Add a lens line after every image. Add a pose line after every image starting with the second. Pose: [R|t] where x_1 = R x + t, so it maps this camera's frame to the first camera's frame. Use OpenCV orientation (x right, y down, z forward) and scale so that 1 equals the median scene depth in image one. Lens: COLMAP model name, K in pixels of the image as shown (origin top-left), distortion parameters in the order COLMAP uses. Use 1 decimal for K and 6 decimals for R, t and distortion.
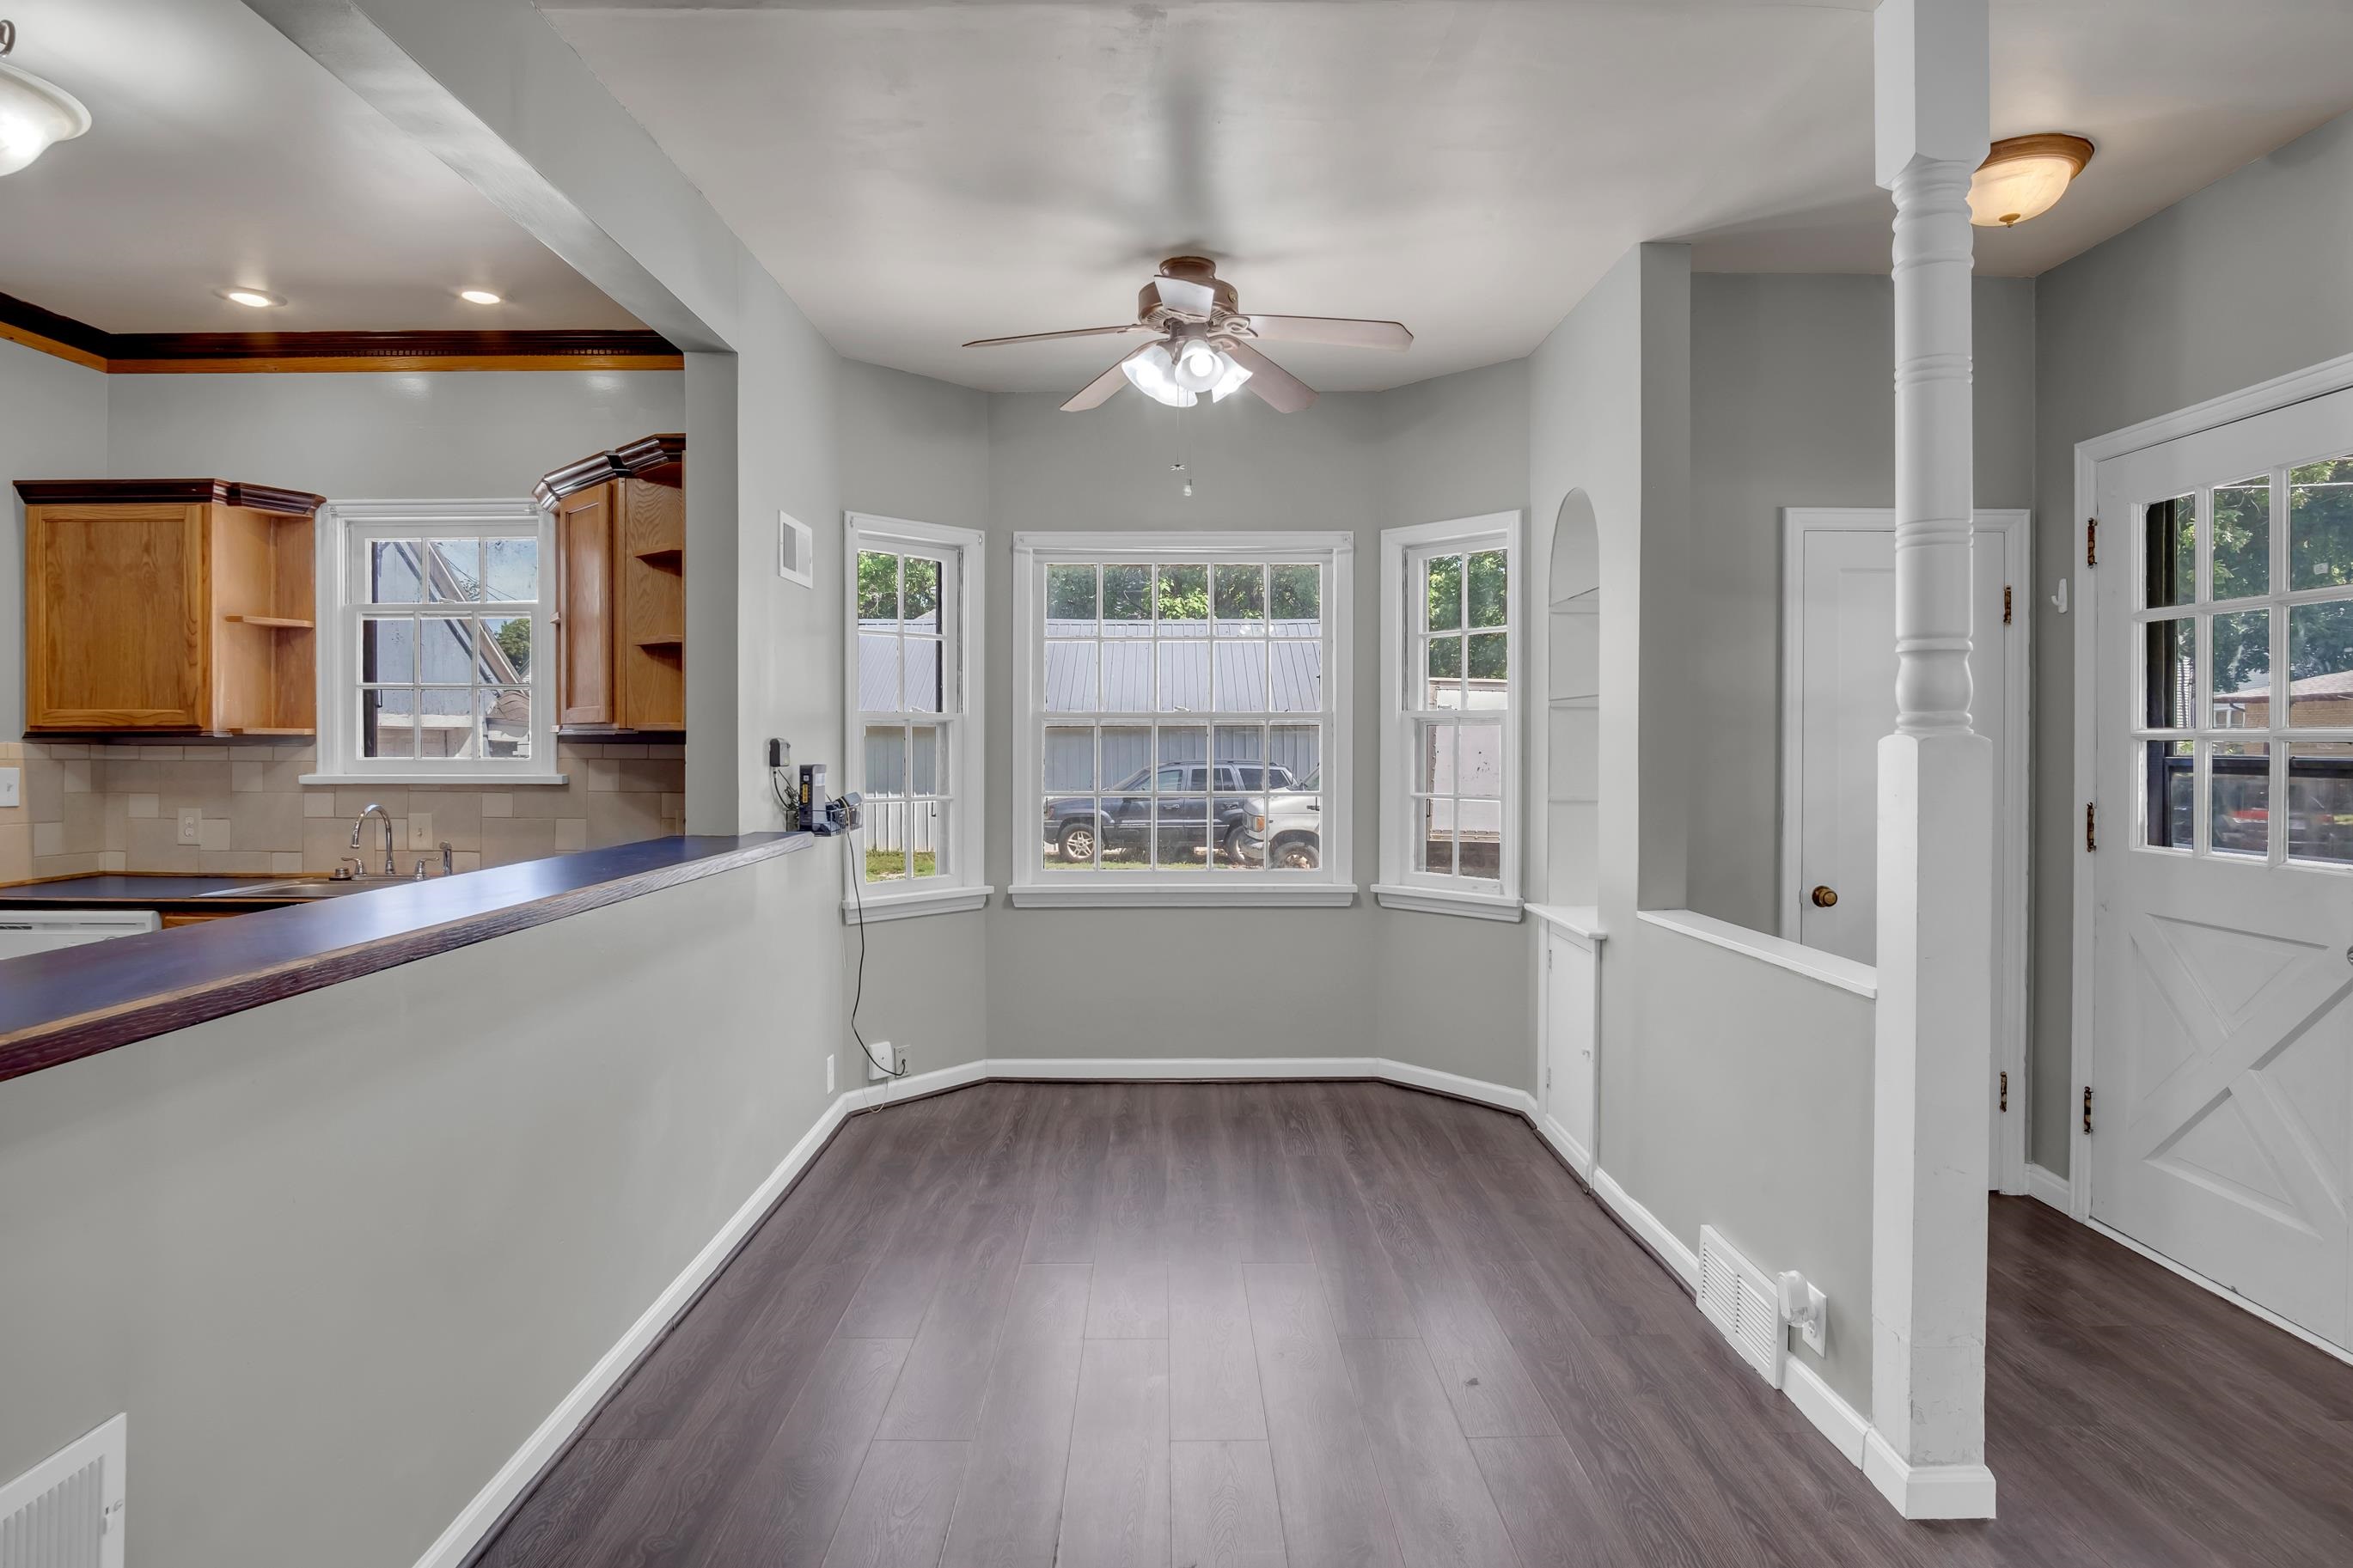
lens RADIAL K [[1265.0, 0, 1159.0], [0, 1265.0, 756.9], [0, 0, 1]] dist [-0.034400, 0.005722]
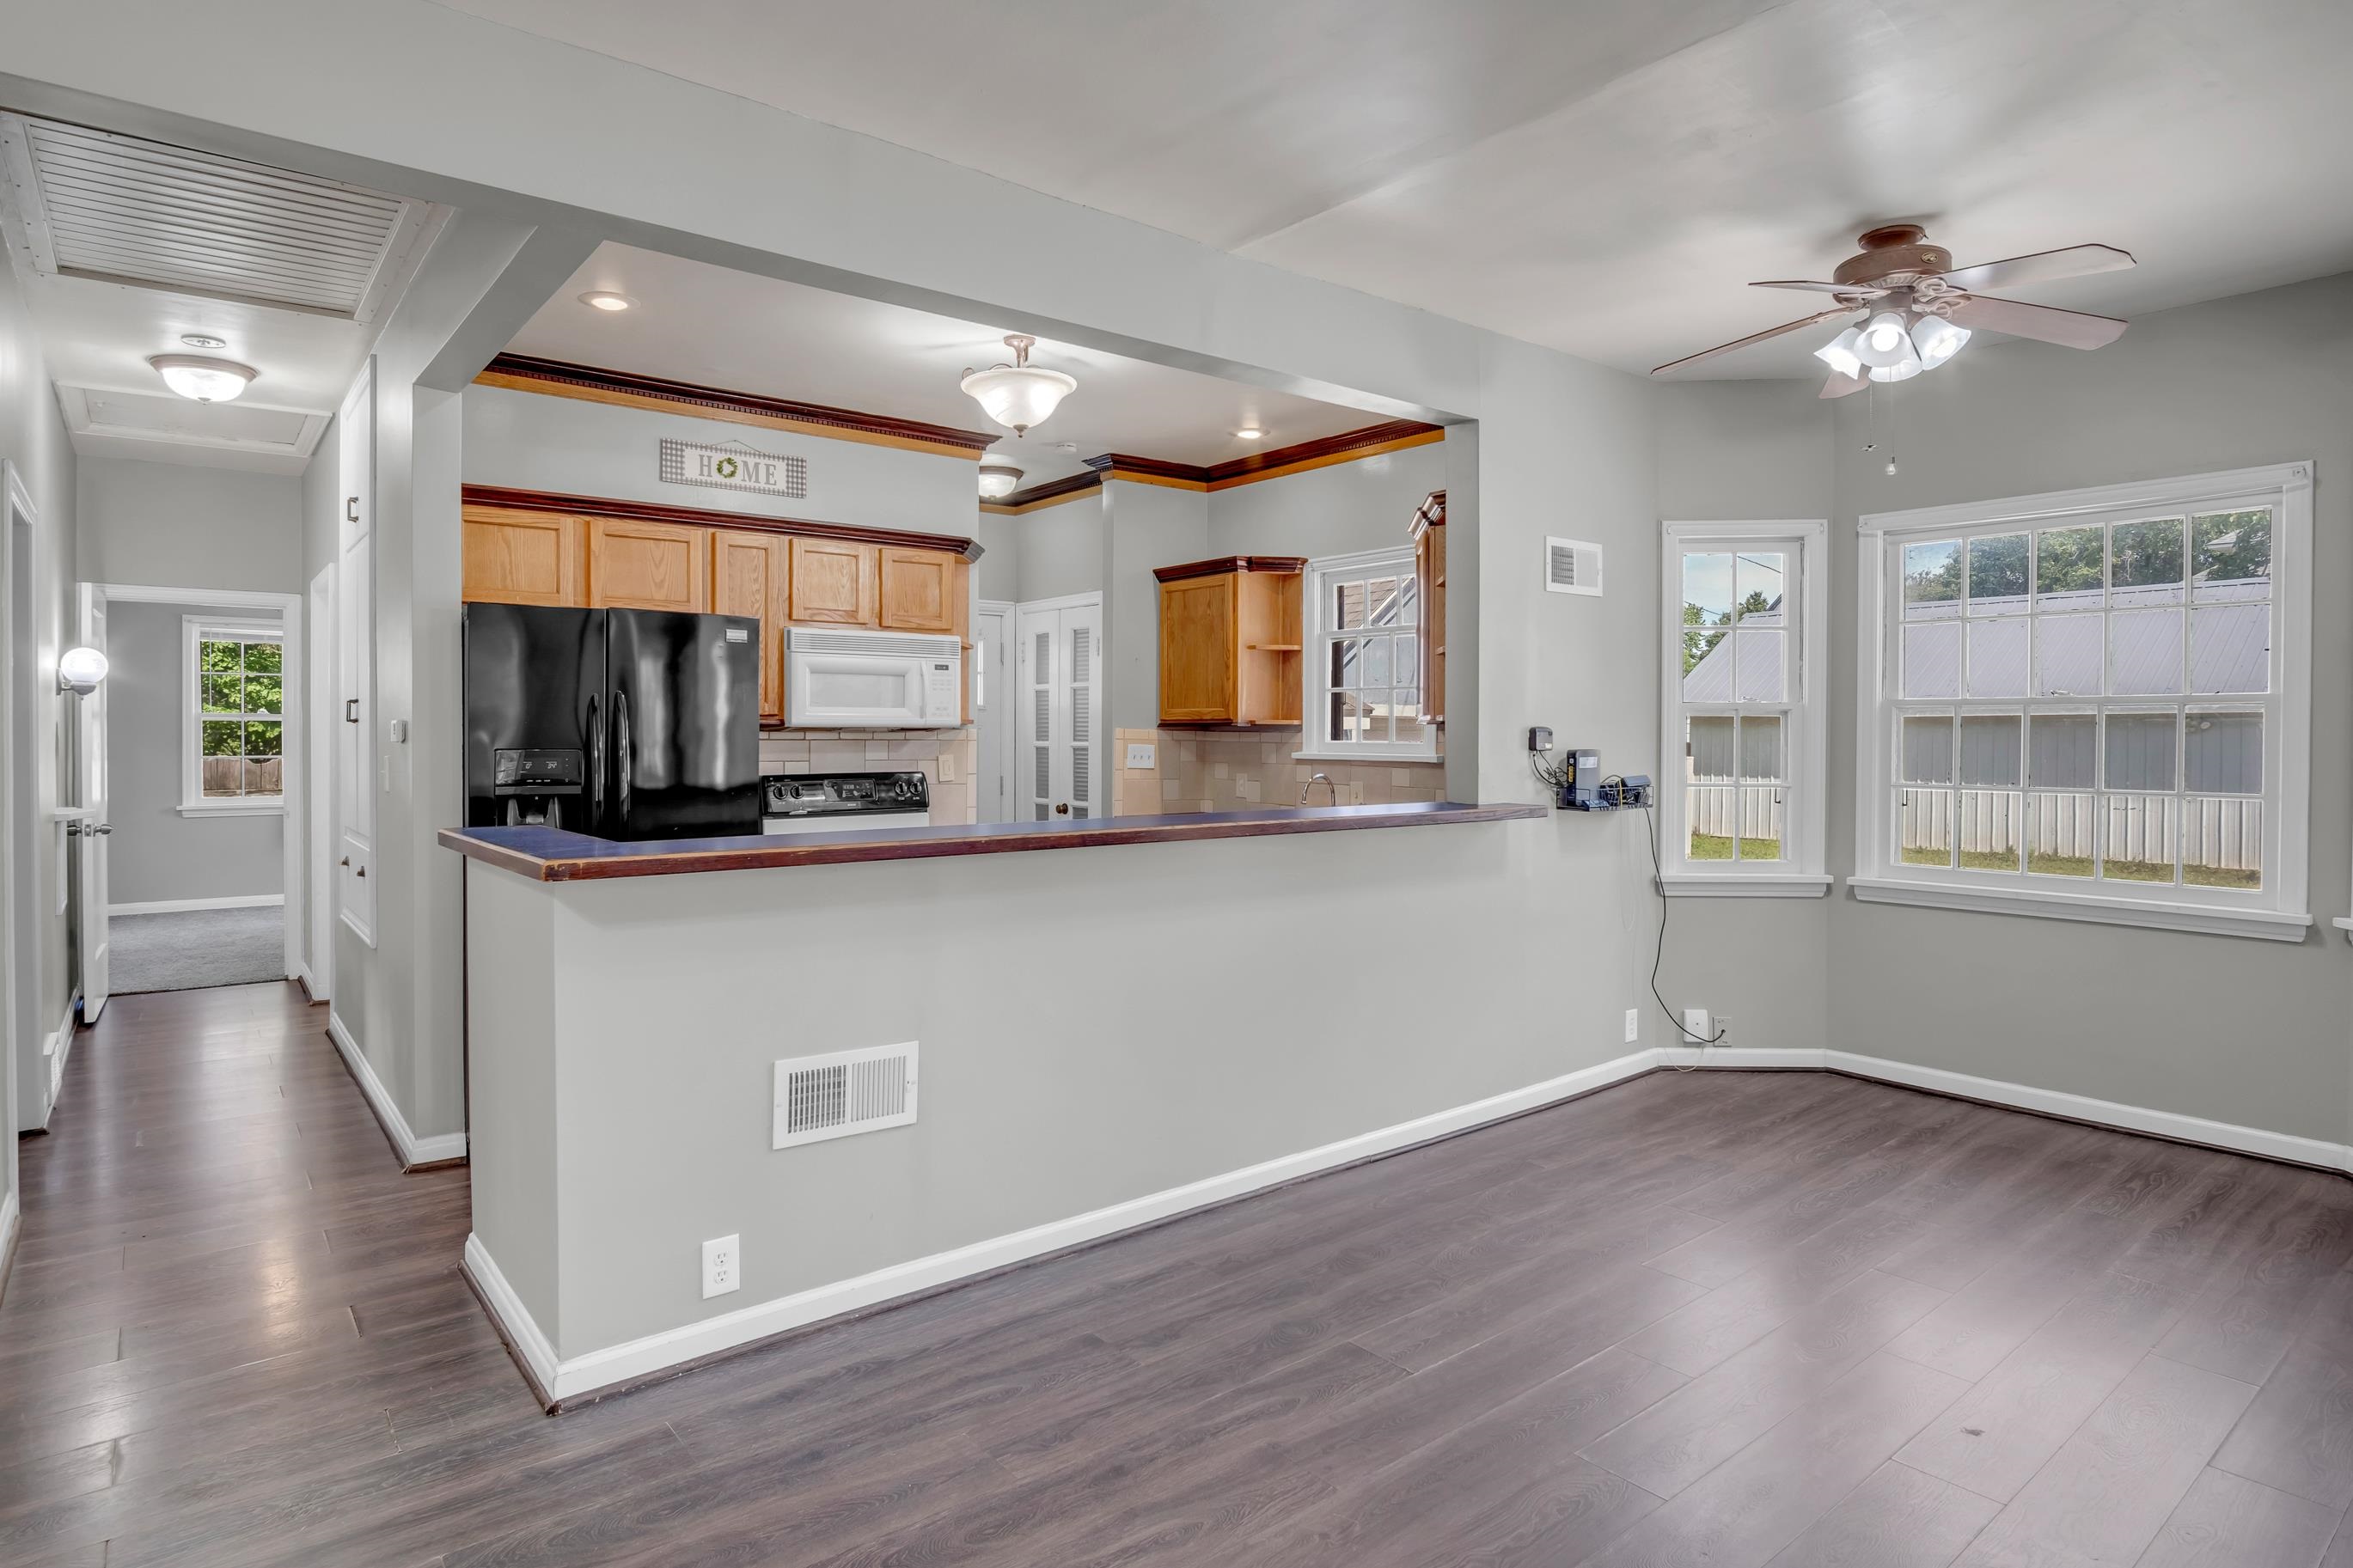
lens RADIAL K [[1265.0, 0, 1187.3], [0, 1265.0, 756.4], [0, 0, 1]] dist [-0.034400, 0.005722]
pose [[0.627168, 0.017336, -0.778691, 0.390454], [-0.011605, 0.999849, 0.012912, 0.001560], [0.778797, 0.000939, 0.627275, -0.015095]]
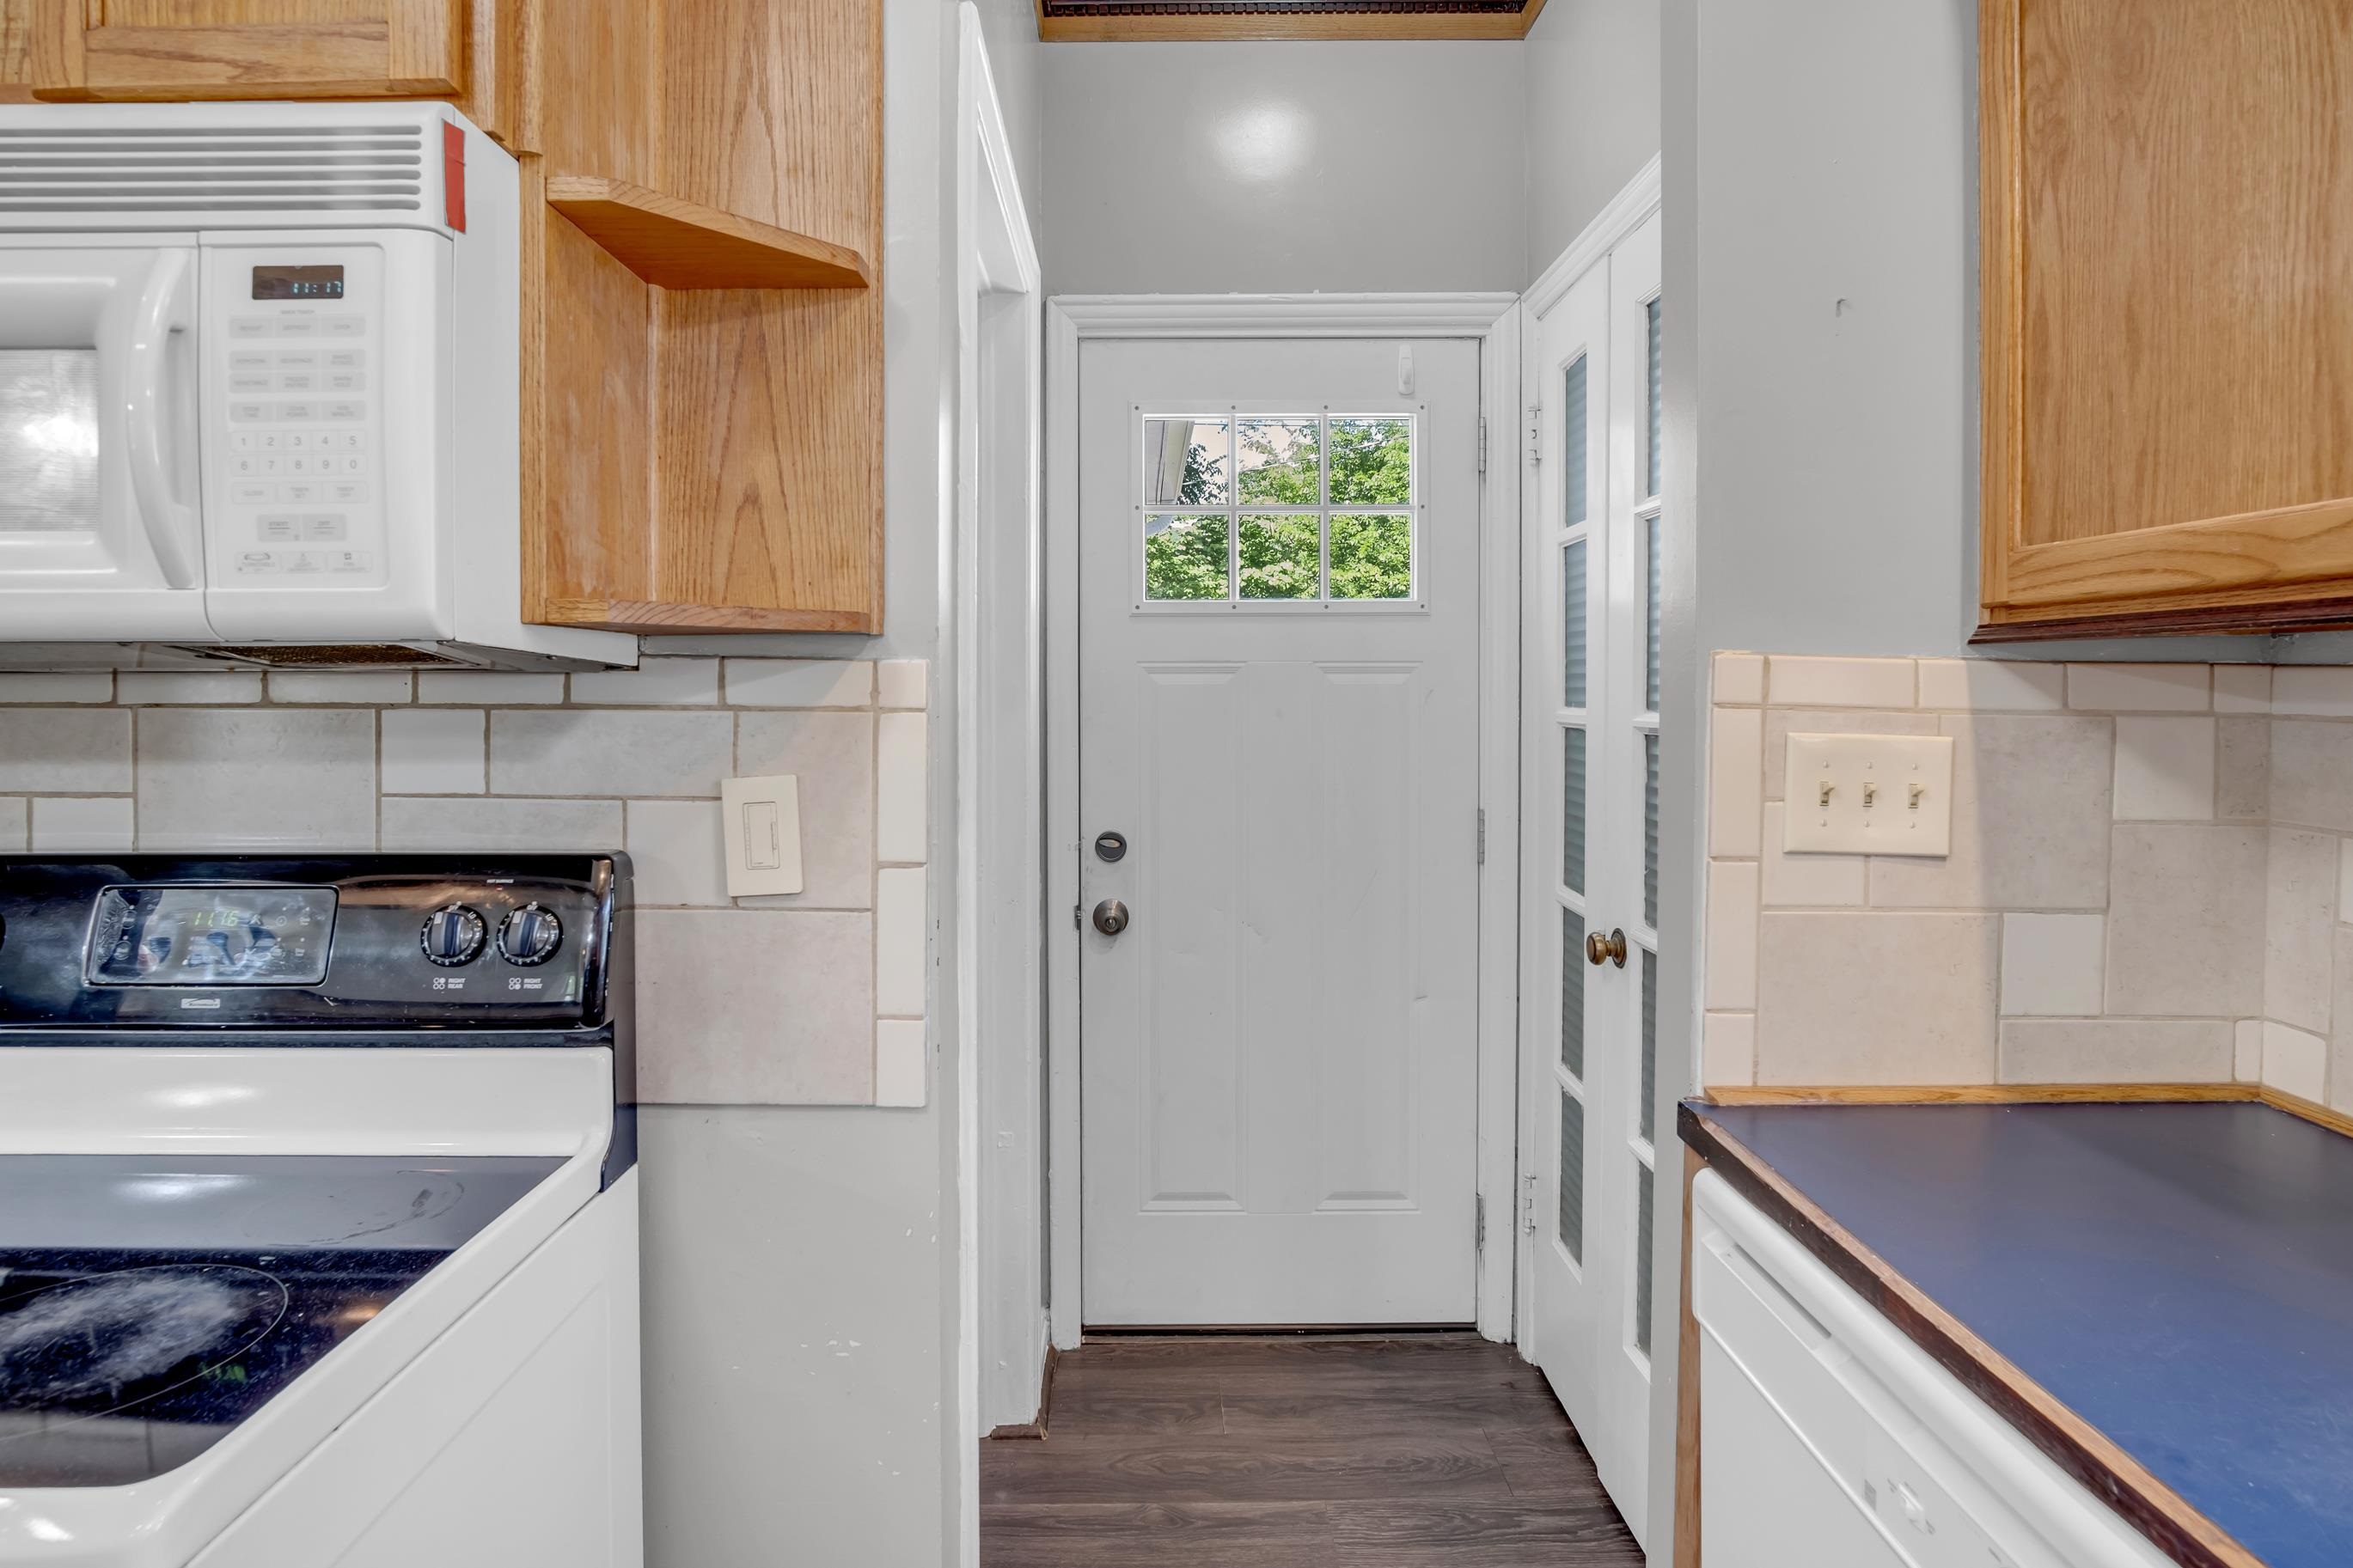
lens RADIAL K [[1265.0, 0, 1169.8], [0, 1265.0, 703.0], [0, 0, 1]] dist [-0.034400, 0.005722]
pose [[0.000661, 0.013501, -0.999909, -0.576546], [-0.010381, 0.999855, 0.013493, -0.002062], [0.999946, 0.010372, 0.000801, 0.766036]]
